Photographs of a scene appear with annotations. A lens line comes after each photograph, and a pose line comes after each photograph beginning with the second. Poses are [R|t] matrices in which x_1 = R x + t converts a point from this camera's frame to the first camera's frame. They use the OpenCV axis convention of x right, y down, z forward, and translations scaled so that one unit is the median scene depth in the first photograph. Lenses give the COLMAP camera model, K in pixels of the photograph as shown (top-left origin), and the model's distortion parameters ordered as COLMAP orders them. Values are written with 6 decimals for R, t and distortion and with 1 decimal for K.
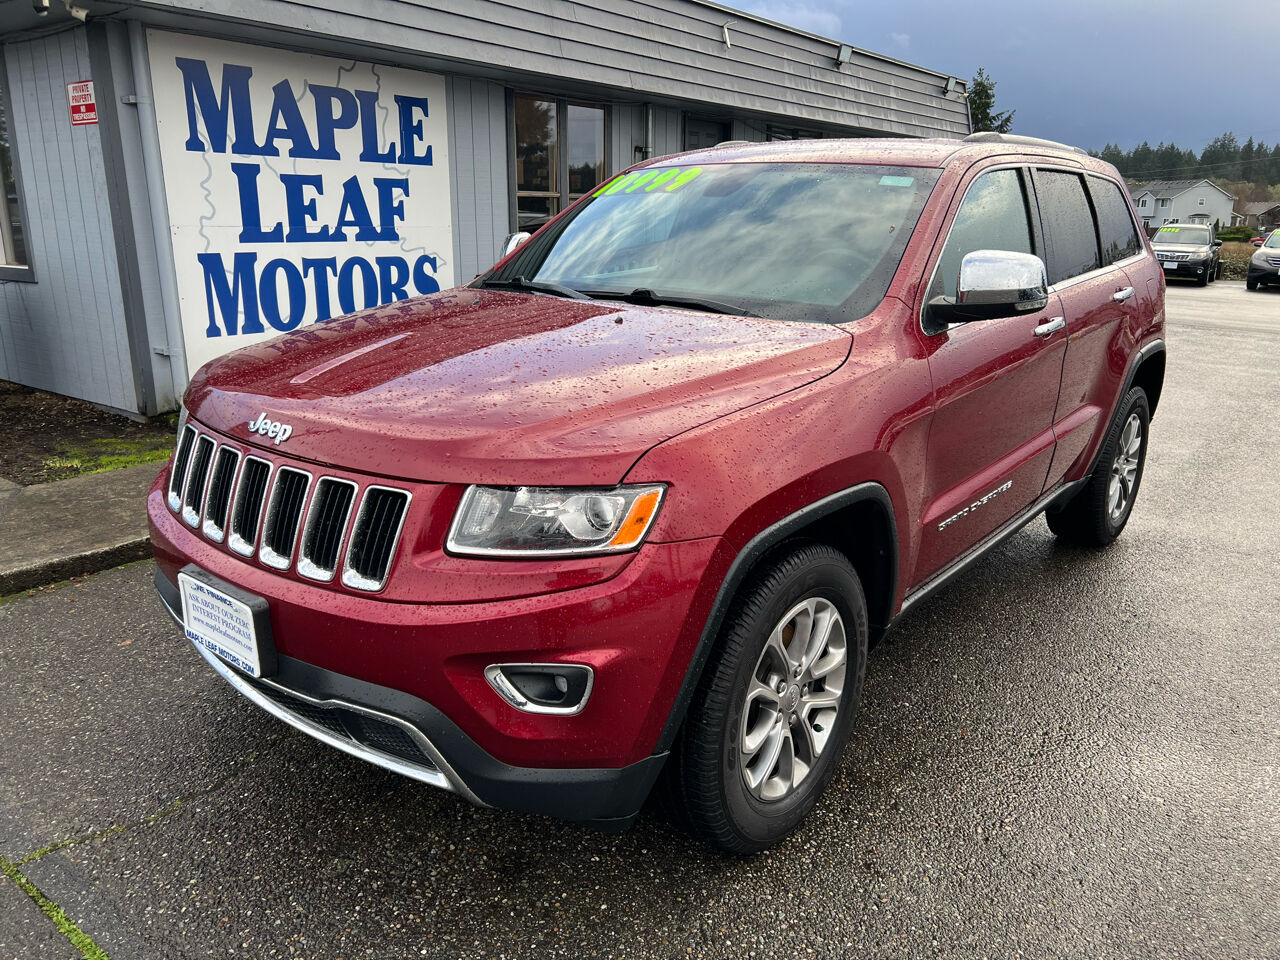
lens RADIAL K [[946.4, 0, 629.7], [0, 946.4, 481.0], [0, 0, 1]] dist [0.026207, -0.024164]
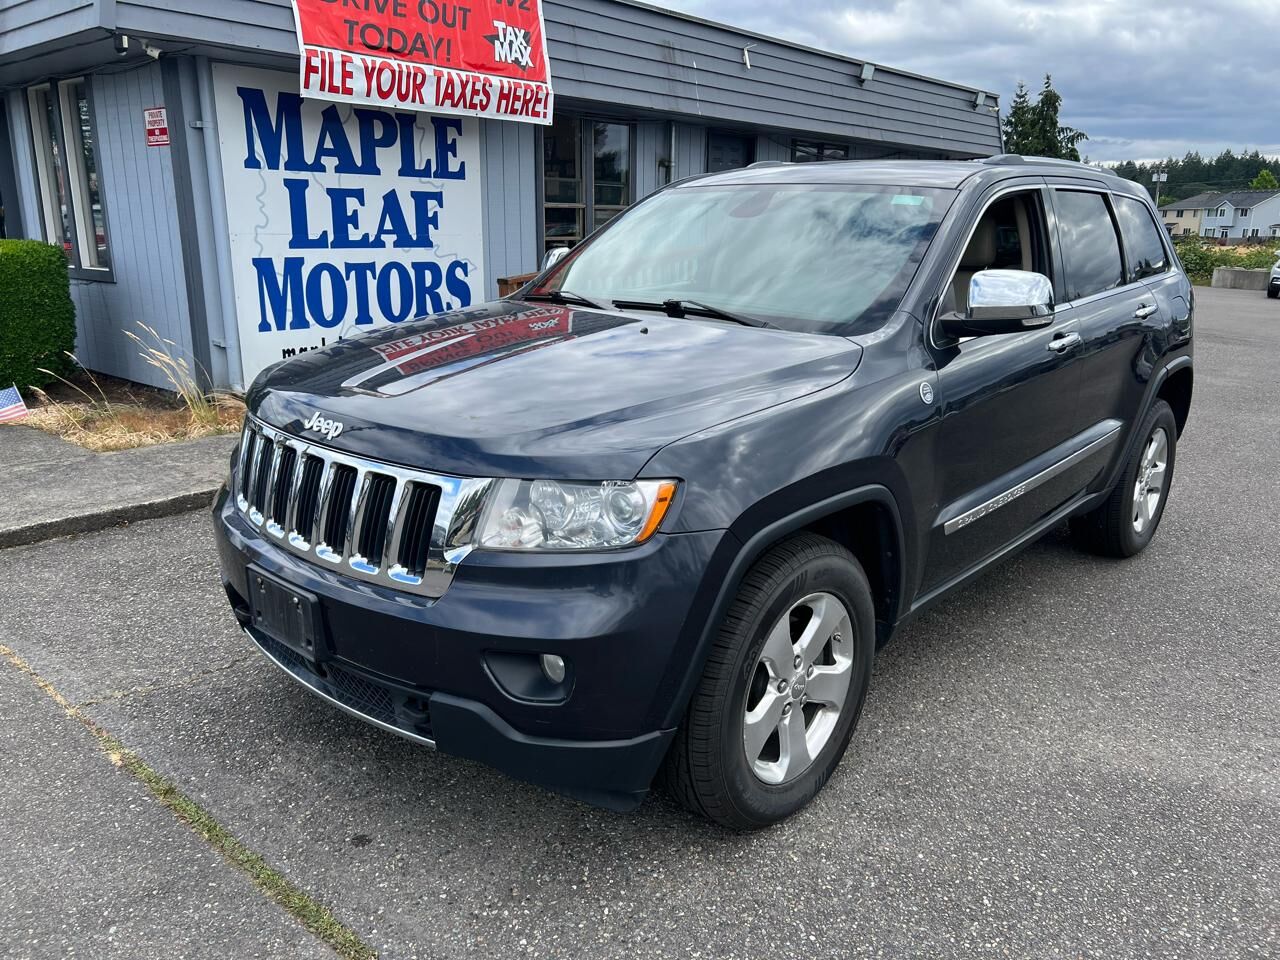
lens RADIAL K [[977.2, 0, 644.5], [0, 977.2, 485.4], [0, 0, 1]] dist [0.021707, -0.011683]
pose [[0.998479, 0.019707, -0.051483, 0.067549], [-0.020213, 0.999752, -0.009321, 0.029097], [0.051286, 0.010347, 0.998630, -0.122502]]
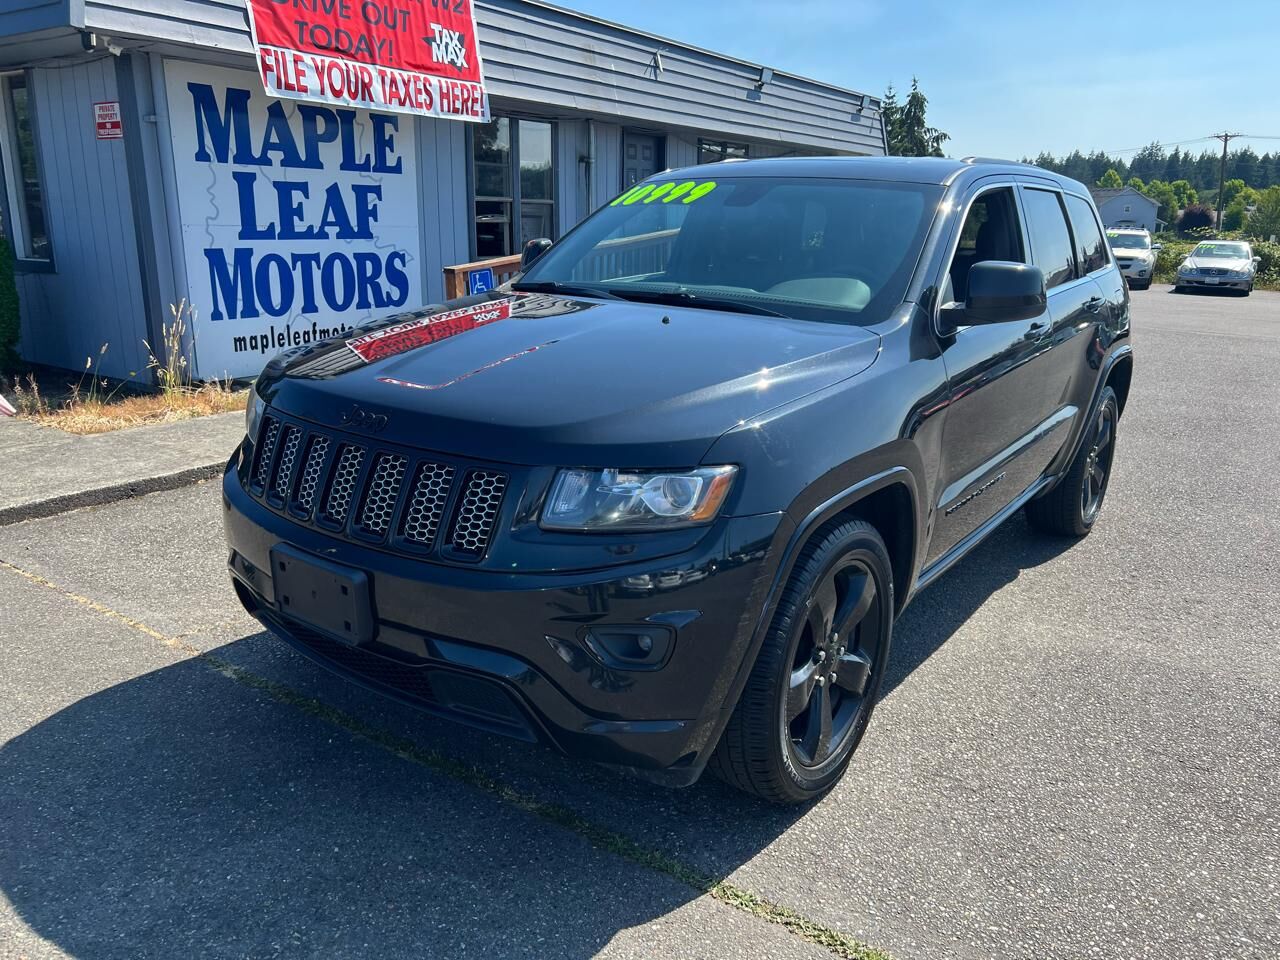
lens RADIAL K [[977.2, 0, 645.6], [0, 977.2, 481.6], [0, 0, 1]] dist [0.021707, -0.011683]
pose [[0.997834, -0.008764, 0.065189, 0.006001], [0.009292, 0.999926, -0.007800, 0.053498], [-0.065116, 0.008389, 0.997842, -0.205595]]
